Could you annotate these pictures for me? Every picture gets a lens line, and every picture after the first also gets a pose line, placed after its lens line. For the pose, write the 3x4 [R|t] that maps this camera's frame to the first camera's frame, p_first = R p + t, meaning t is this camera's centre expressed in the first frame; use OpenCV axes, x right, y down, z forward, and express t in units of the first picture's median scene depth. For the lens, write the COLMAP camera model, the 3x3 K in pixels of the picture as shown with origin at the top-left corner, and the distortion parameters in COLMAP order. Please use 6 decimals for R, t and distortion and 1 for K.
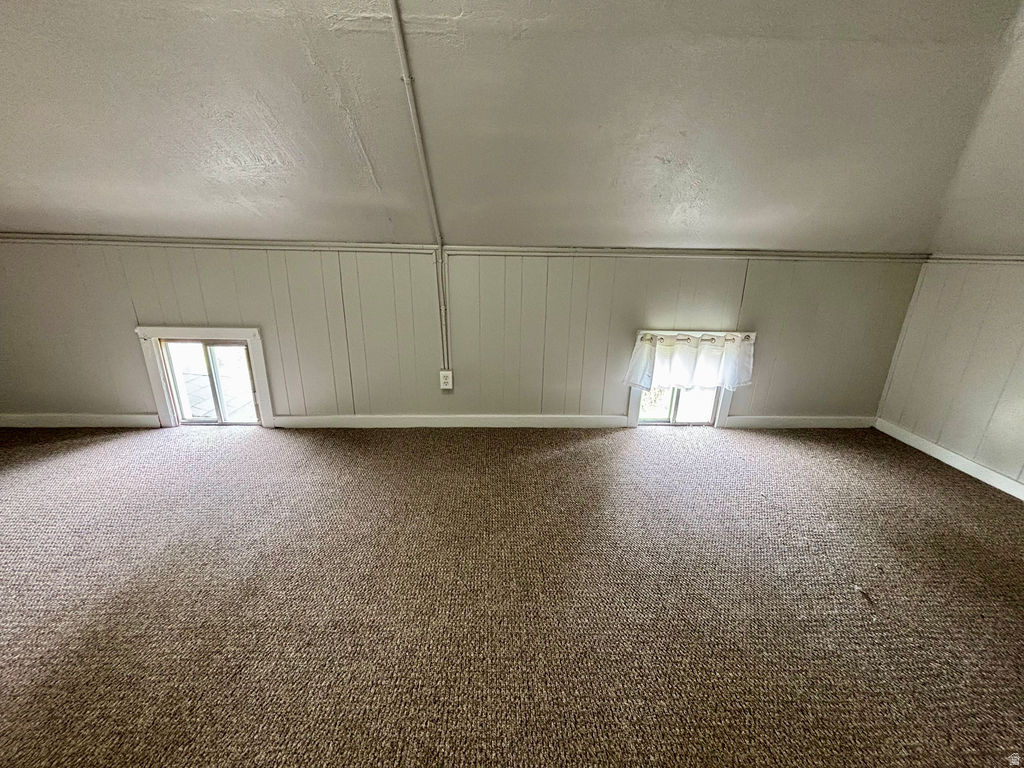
lens RADIAL K [[418.2, 0, 507.5], [0, 418.2, 379.9], [0, 0, 1]] dist [0.003301, 0.000076]
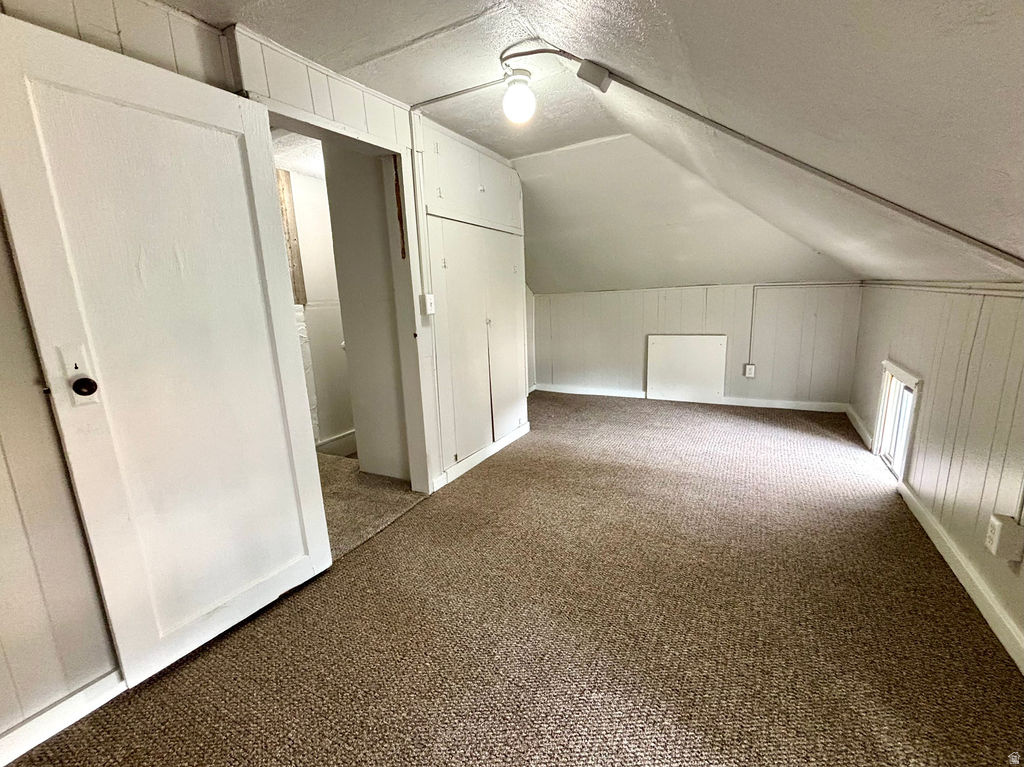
lens RADIAL K [[418.2, 0, 507.5], [0, 418.2, 379.4], [0, 0, 1]] dist [0.003301, 0.000076]
pose [[-0.505343, 0.177011, -0.844568, 0.645085], [-0.227976, 0.916574, 0.328511, -0.237964], [0.832259, 0.358552, -0.422830, 0.727703]]
